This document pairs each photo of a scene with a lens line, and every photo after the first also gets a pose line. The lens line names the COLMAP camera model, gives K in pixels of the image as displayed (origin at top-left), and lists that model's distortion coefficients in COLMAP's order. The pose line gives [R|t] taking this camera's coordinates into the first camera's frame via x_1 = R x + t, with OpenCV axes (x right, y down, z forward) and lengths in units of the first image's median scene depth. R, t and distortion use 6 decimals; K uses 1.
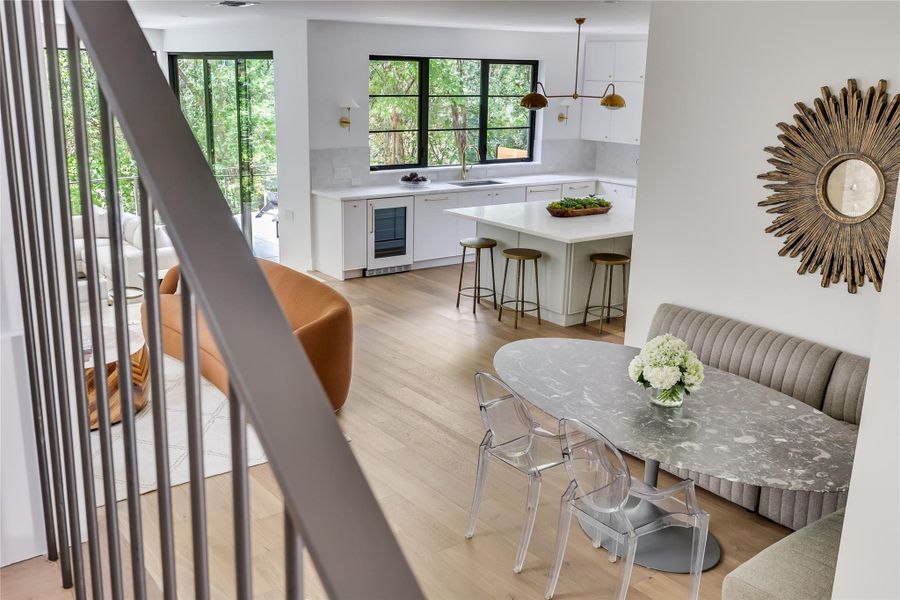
lens RADIAL K [[889.7, 0, 450.0], [0, 889.7, 300.0], [0, 0, 1]] dist [0.013405, 0.012723]
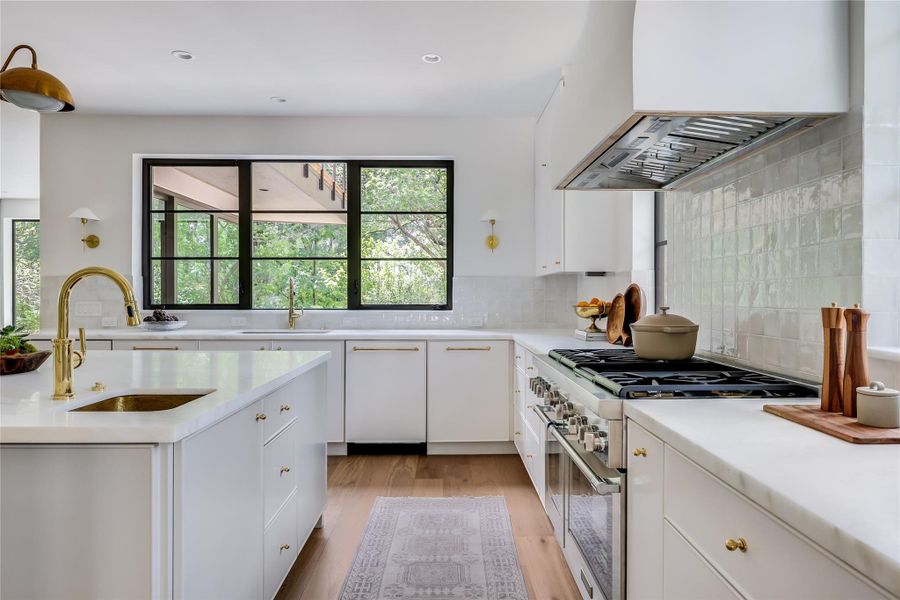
lens RADIAL K [[546.9, 0, 454.2], [0, 546.9, 299.6], [0, 0, 1]] dist [0.018593, 0.000340]
pose [[0.809099, -0.019776, -0.587340, 0.458666], [-0.132400, 0.967605, -0.214969, -0.108439], [0.572564, 0.251695, 0.780269, 0.958207]]
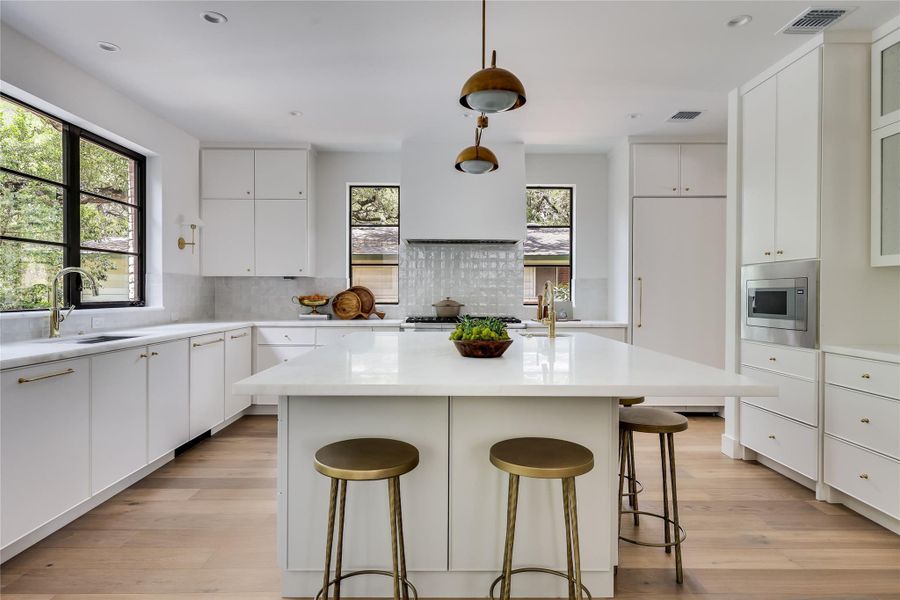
lens RADIAL K [[531.3, 0, 444.6], [0, 531.3, 296.7], [0, 0, 1]] dist [0.002377, 0.000246]
pose [[0.604926, -0.030460, 0.795699, -0.115168], [0.216096, 0.968047, -0.127228, -0.092677], [-0.766399, 0.248911, 0.592180, 0.839109]]
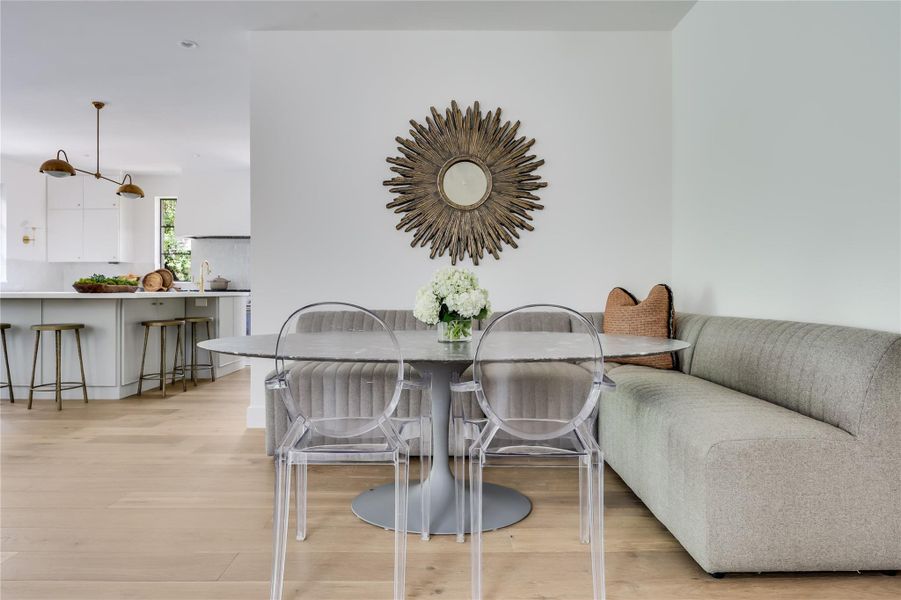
lens RADIAL K [[531.9, 0, 445.1], [0, 531.9, 296.6], [0, 0, 1]] dist [0.002377, 0.000246]
pose [[0.604039, -0.029897, 0.796394, -0.111470], [0.223284, 0.965623, -0.133104, 0.077531], [-0.765037, 0.258222, 0.589949, 0.365652]]
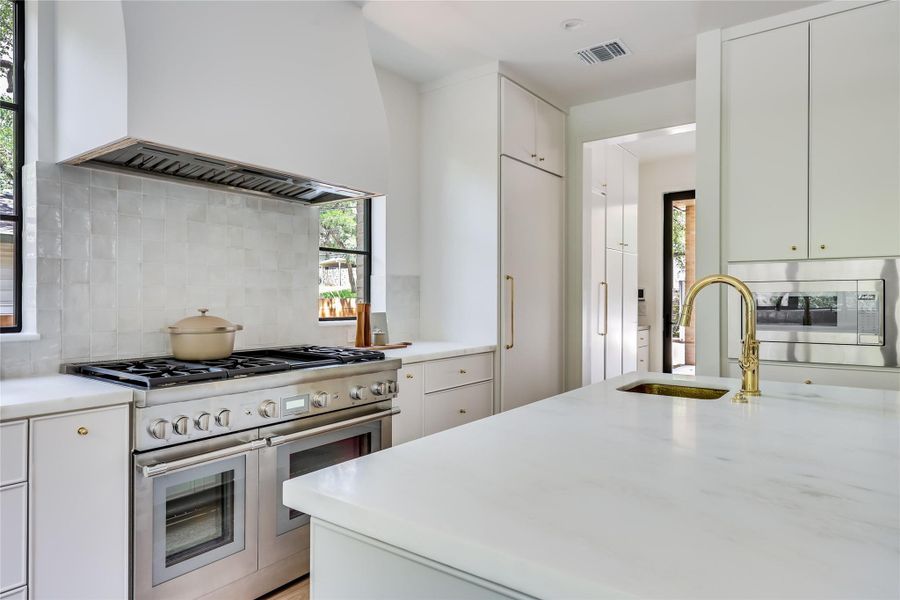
lens RADIAL K [[546.0, 0, 450.0], [0, 546.0, 300.0], [0, 0, 1]] dist [-0.000758, -0.000456]
pose [[-0.282663, -0.027673, 0.958820, 0.103305], [0.238593, 0.966140, 0.098222, -0.174611], [-0.929072, 0.256531, -0.266490, 1.173244]]
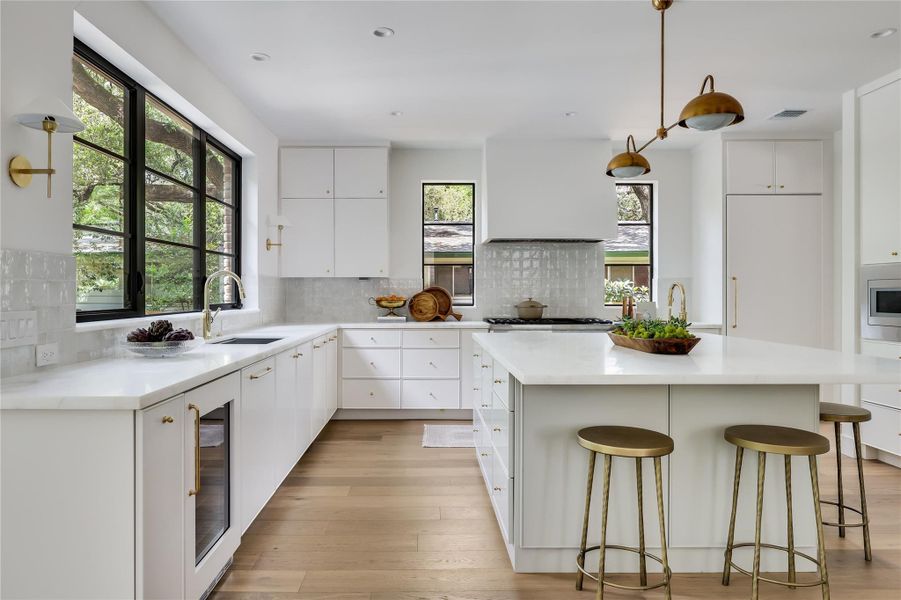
lens RADIAL K [[597.1, 0, 420.0], [0, 597.1, 291.1], [0, 0, 1]] dist [-0.005248, -0.000546]
pose [[0.609162, -0.025044, 0.792650, -0.234449], [0.219473, 0.965787, -0.138153, -0.112208], [-0.762072, 0.258123, 0.593818, 0.897091]]
